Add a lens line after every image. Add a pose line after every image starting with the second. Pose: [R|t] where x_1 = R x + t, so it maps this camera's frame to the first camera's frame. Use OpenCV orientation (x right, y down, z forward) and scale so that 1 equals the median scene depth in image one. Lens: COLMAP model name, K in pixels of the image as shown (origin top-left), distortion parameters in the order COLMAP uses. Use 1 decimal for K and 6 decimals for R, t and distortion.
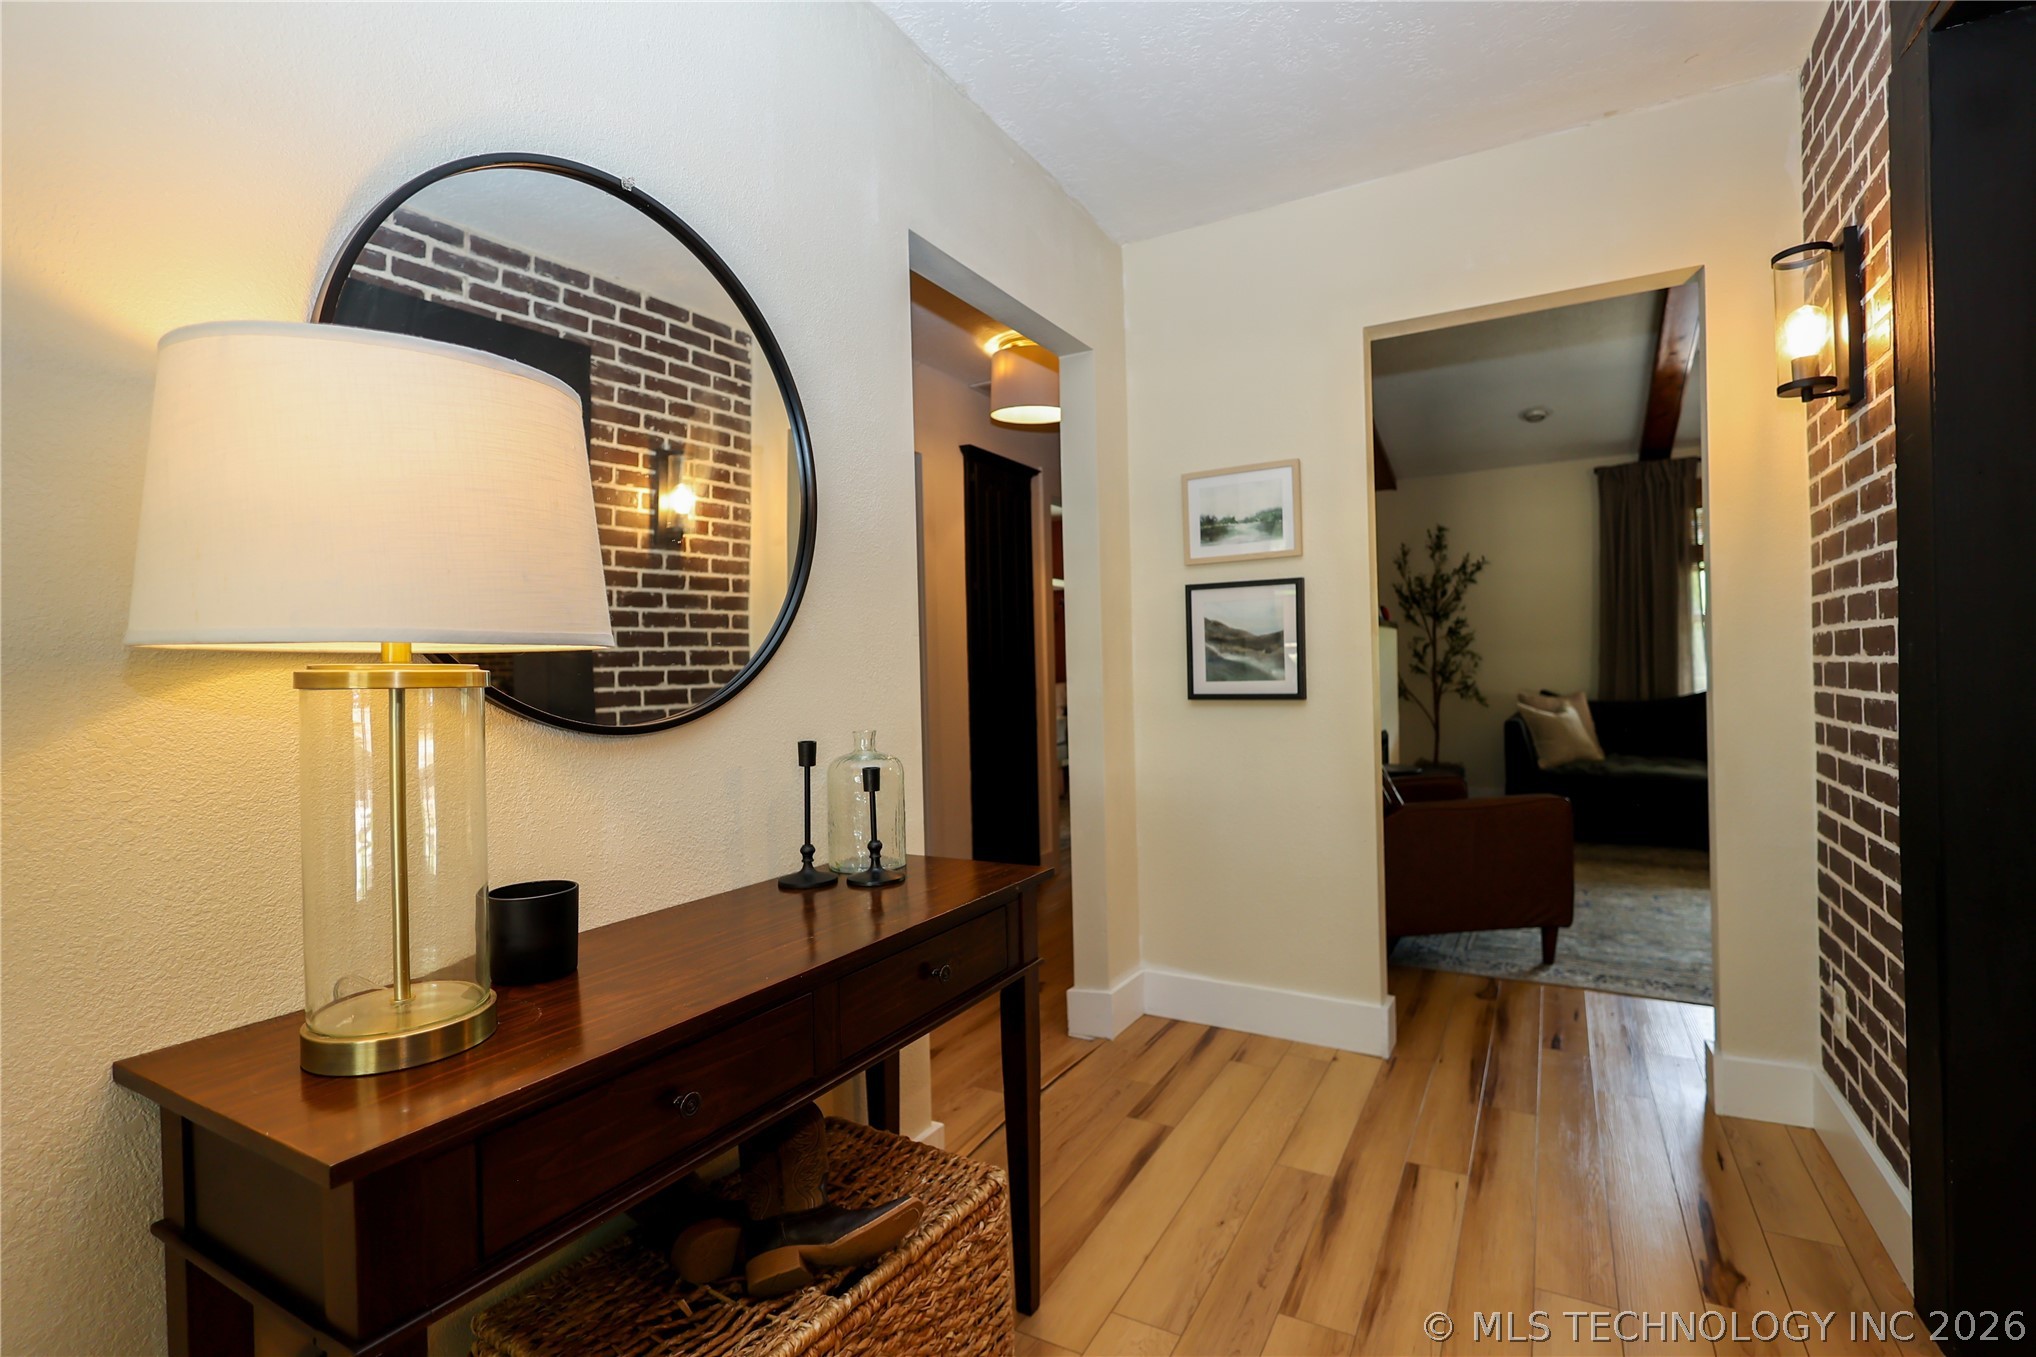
lens RADIAL K [[942.2, 0, 1022.0], [0, 942.2, 676.4], [0, 0, 1]] dist [-0.001256, 0.000455]
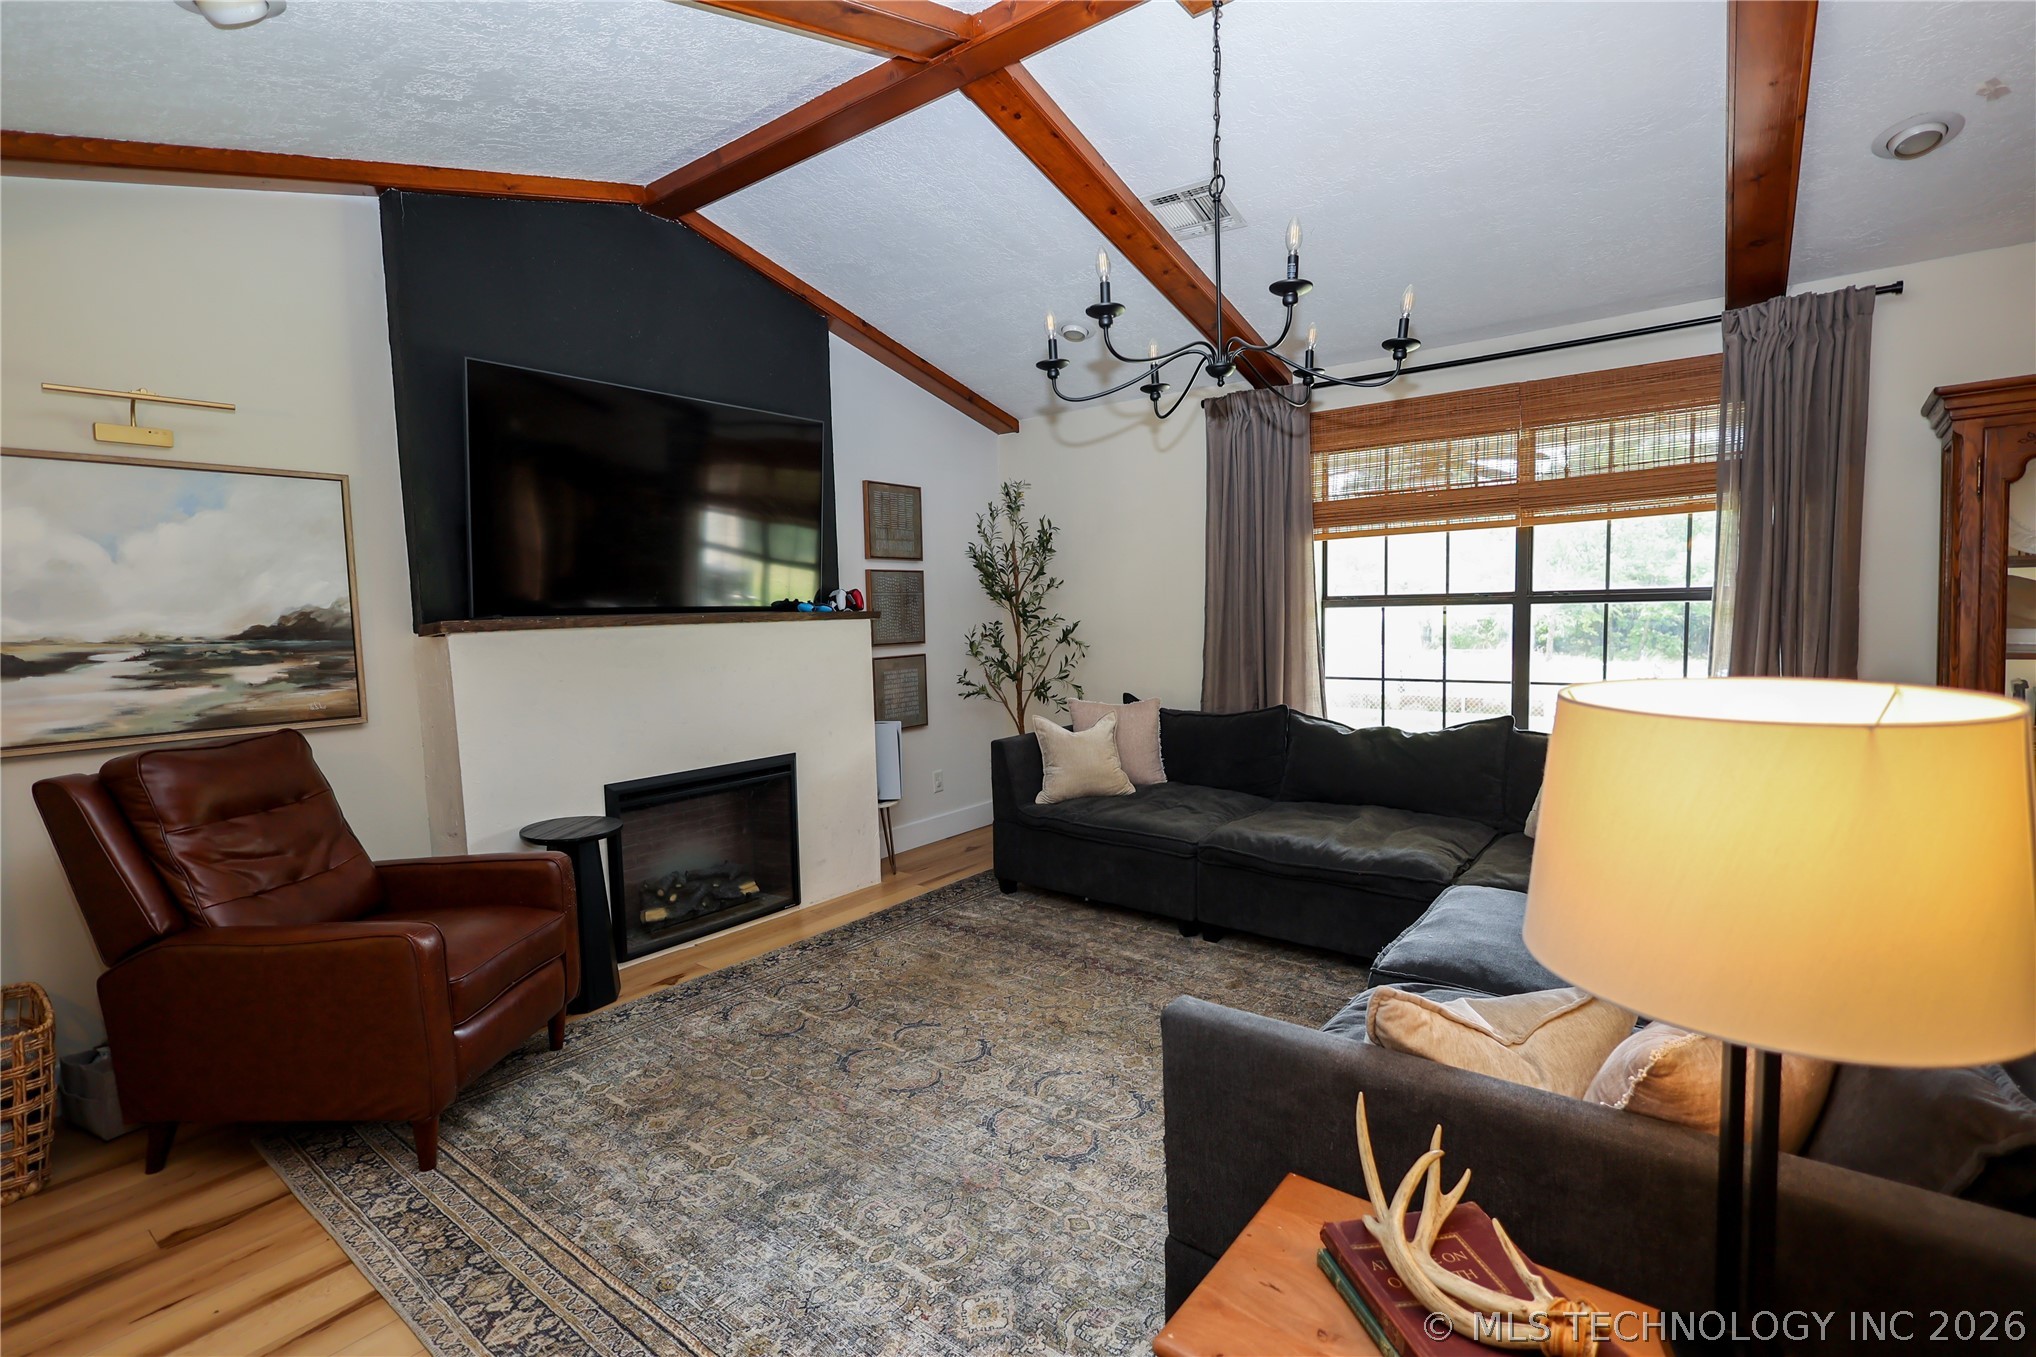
lens RADIAL K [[942.2, 0, 1022.0], [0, 942.2, 676.4], [0, 0, 1]] dist [-0.001256, 0.000455]
pose [[0.989907, 0.016486, -0.140757, 1.308707], [-0.006528, 0.997461, 0.070917, -0.121157], [0.141569, -0.069282, 0.987501, 0.505751]]
